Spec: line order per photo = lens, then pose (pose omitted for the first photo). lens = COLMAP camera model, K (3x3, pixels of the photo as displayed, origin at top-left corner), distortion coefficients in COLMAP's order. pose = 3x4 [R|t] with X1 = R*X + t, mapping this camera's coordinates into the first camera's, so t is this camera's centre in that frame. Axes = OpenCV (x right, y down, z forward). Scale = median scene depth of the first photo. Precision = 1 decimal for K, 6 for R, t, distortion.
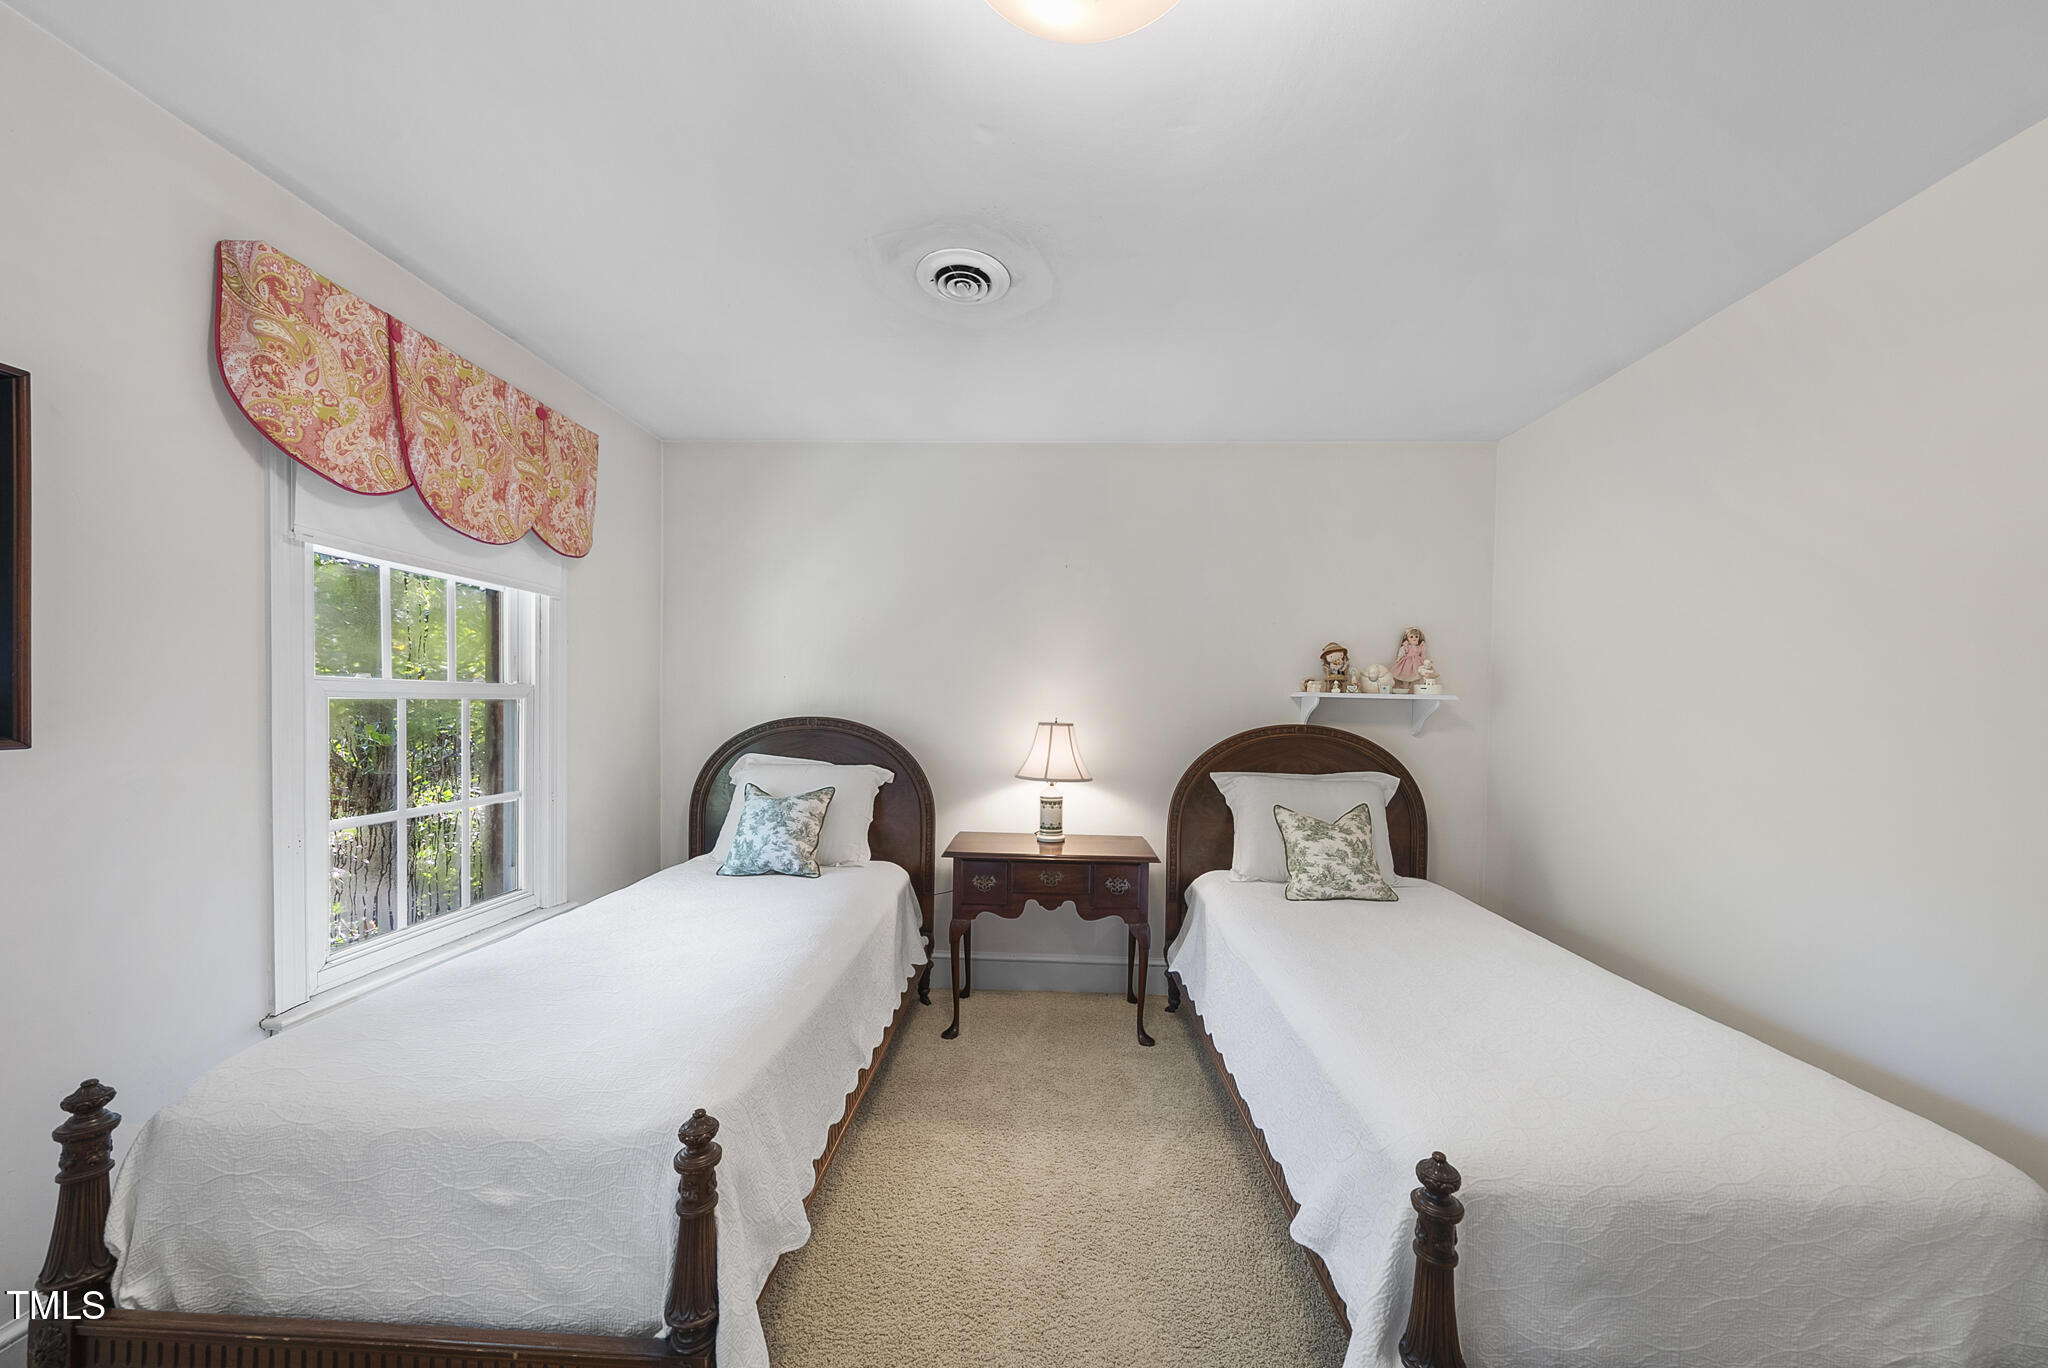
lens RADIAL K [[712.2, 0, 1016.0], [0, 712.2, 720.2], [0, 0, 1]] dist [-0.002106, 0.000399]
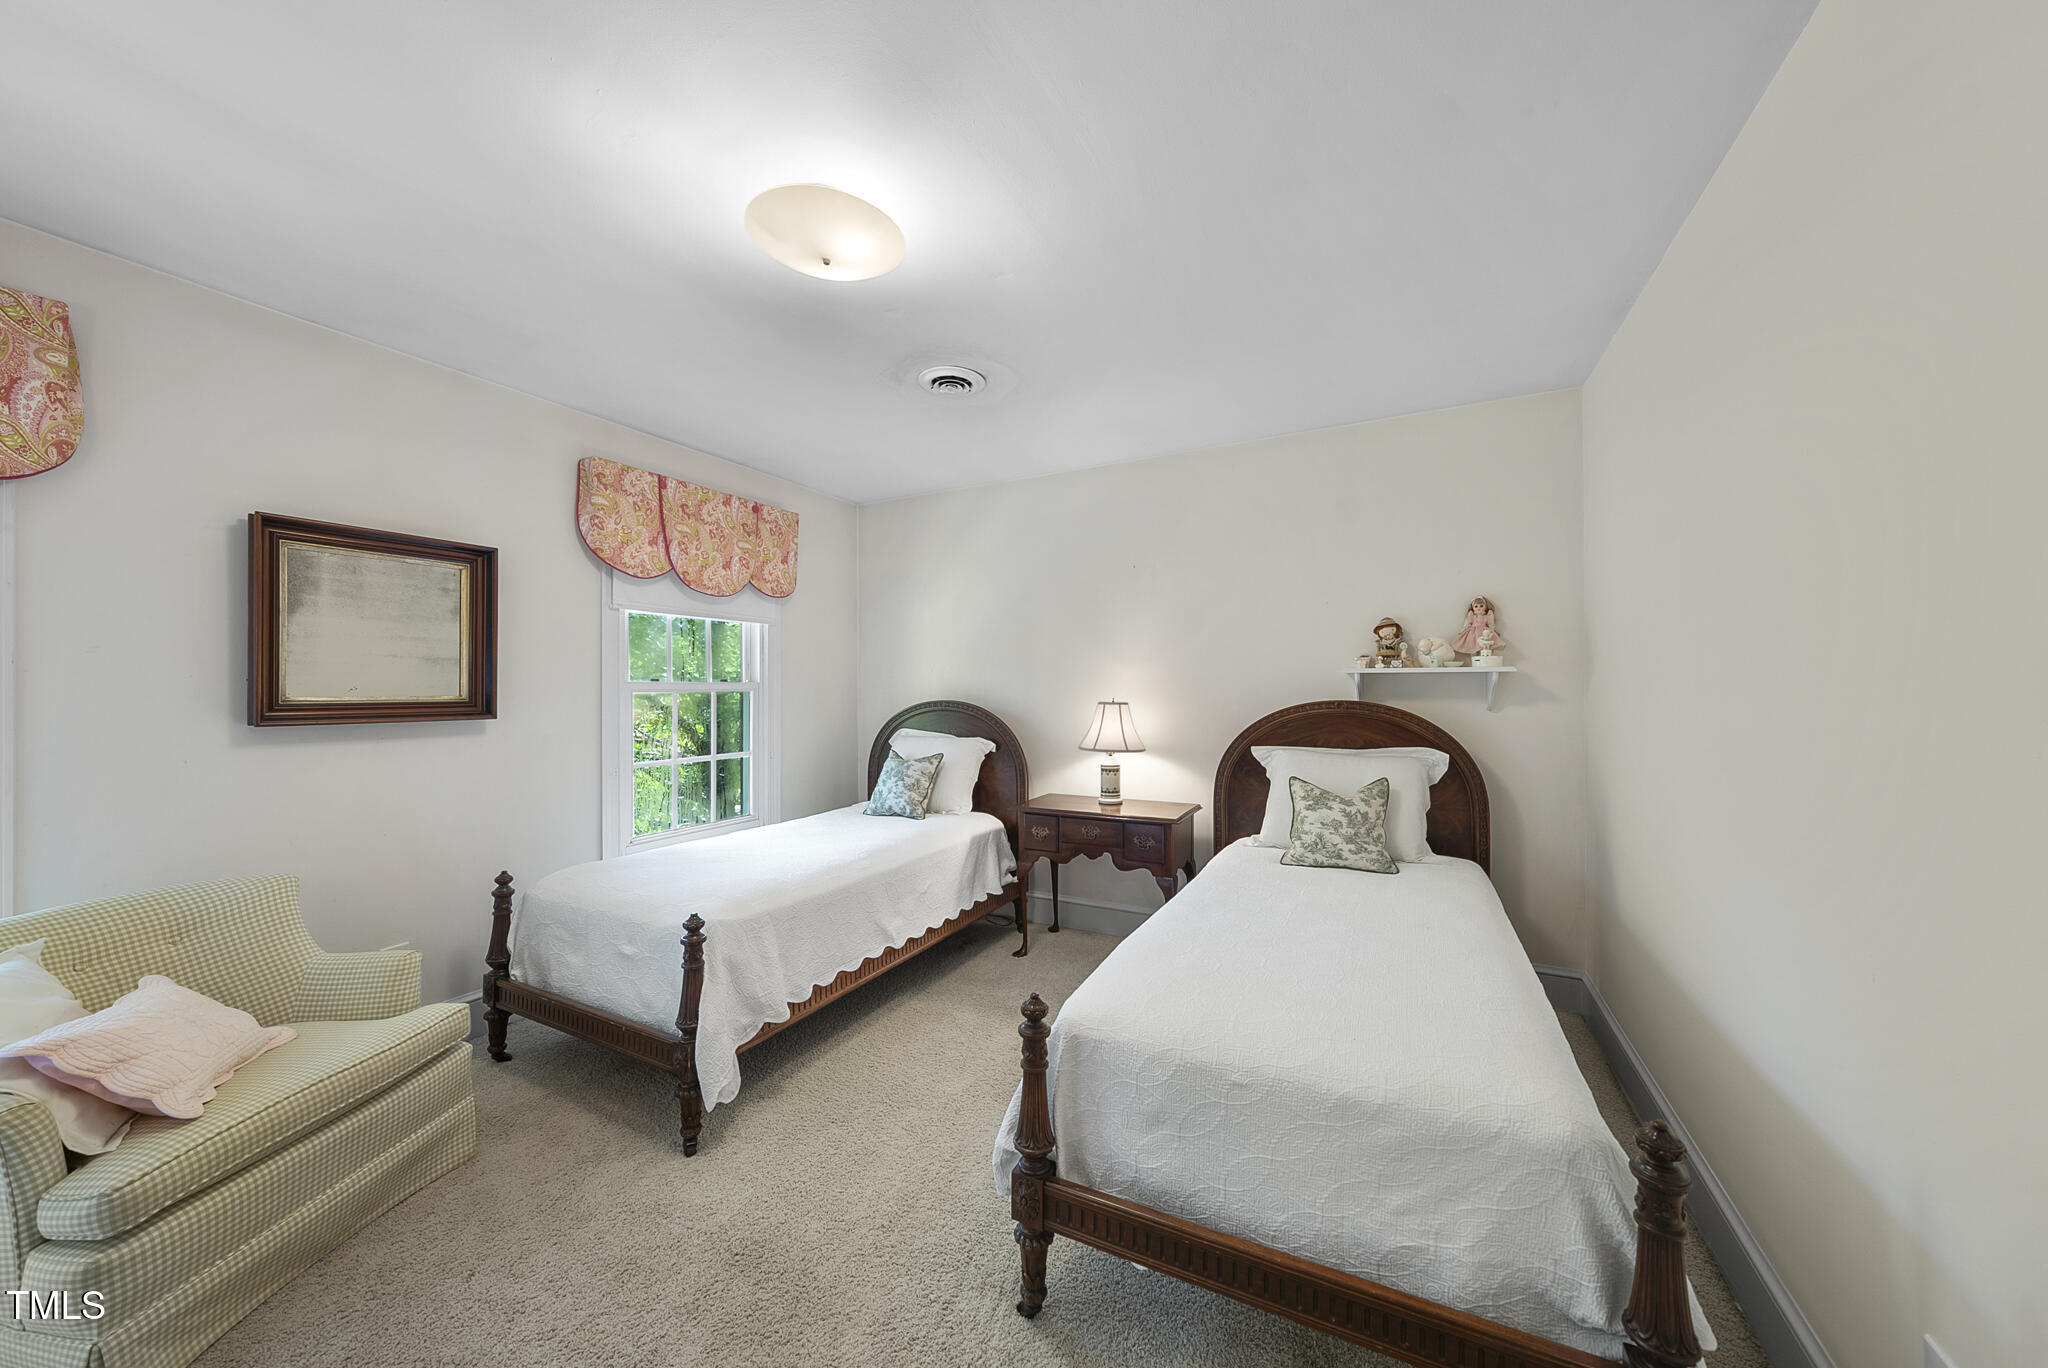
lens RADIAL K [[712.2, 0, 1038.7], [0, 712.2, 686.0], [0, 0, 1]] dist [-0.002106, 0.000399]
pose [[0.903804, -0.024908, -0.427221, 0.517756], [0.012821, 0.999433, -0.031145, 0.013809], [0.427754, 0.022672, 0.903611, -0.130108]]
